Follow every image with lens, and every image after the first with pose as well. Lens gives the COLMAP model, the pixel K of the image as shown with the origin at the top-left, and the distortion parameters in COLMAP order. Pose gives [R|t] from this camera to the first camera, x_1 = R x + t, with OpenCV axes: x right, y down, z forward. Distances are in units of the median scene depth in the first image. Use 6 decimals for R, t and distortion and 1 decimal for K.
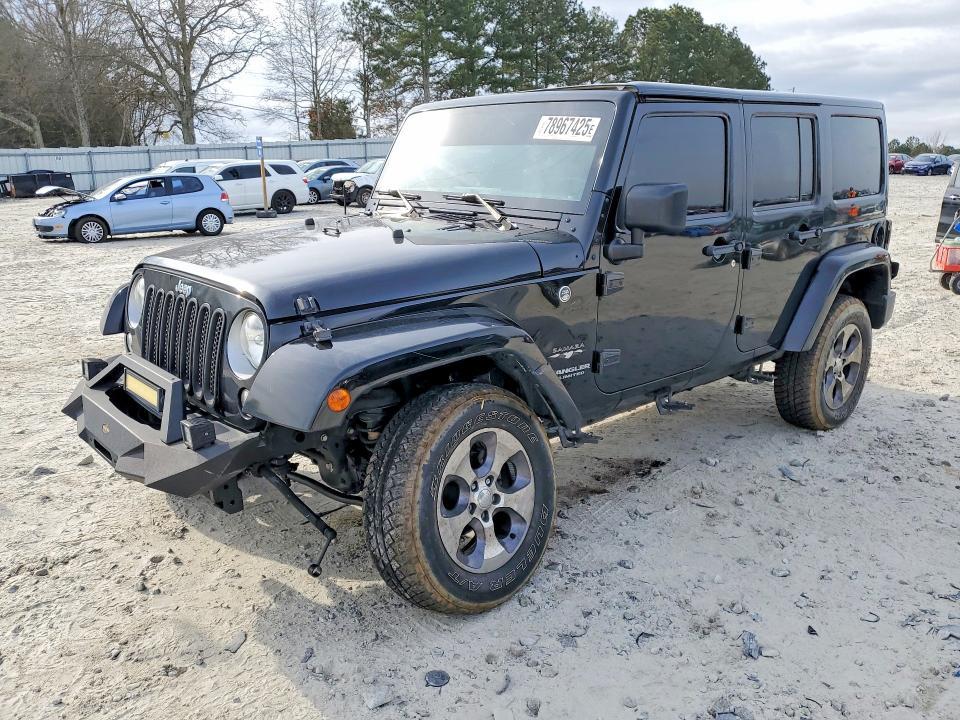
lens RADIAL K [[809.3, 0, 465.5], [0, 809.3, 361.7], [0, 0, 1]] dist [0.049724, -0.006374]
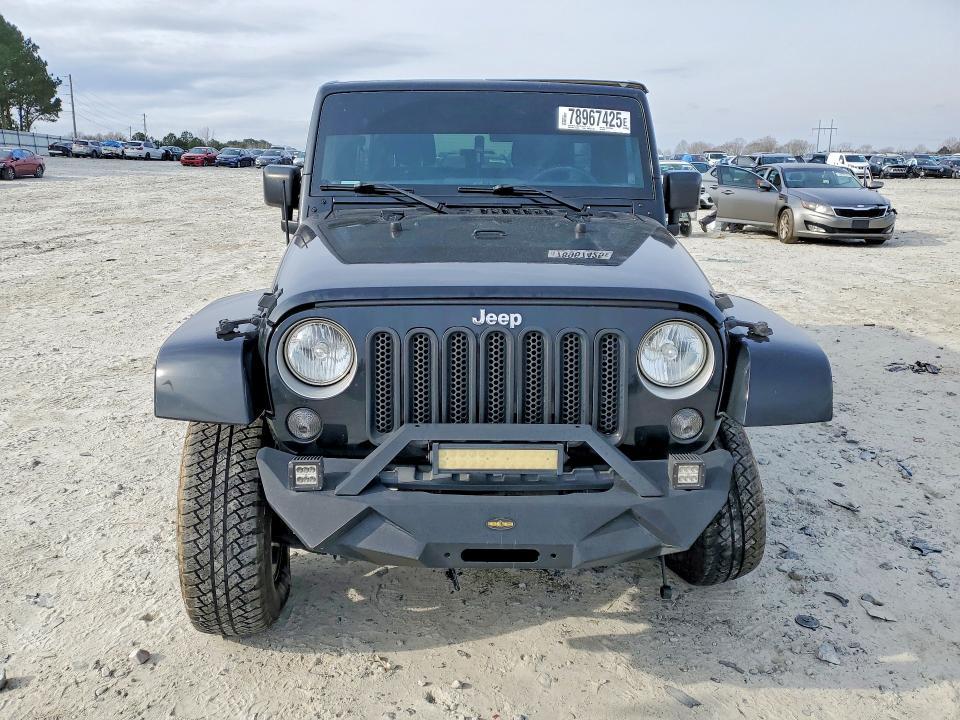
lens RADIAL K [[788.7, 0, 480.0], [0, 788.7, 360.0], [0, 0, 1]] dist [0.015035, 0.013603]
pose [[0.617348, -0.195737, 0.761951, -0.786796], [0.183469, 0.977667, 0.102502, -0.111038], [-0.764997, 0.076515, 0.639472, 0.466678]]
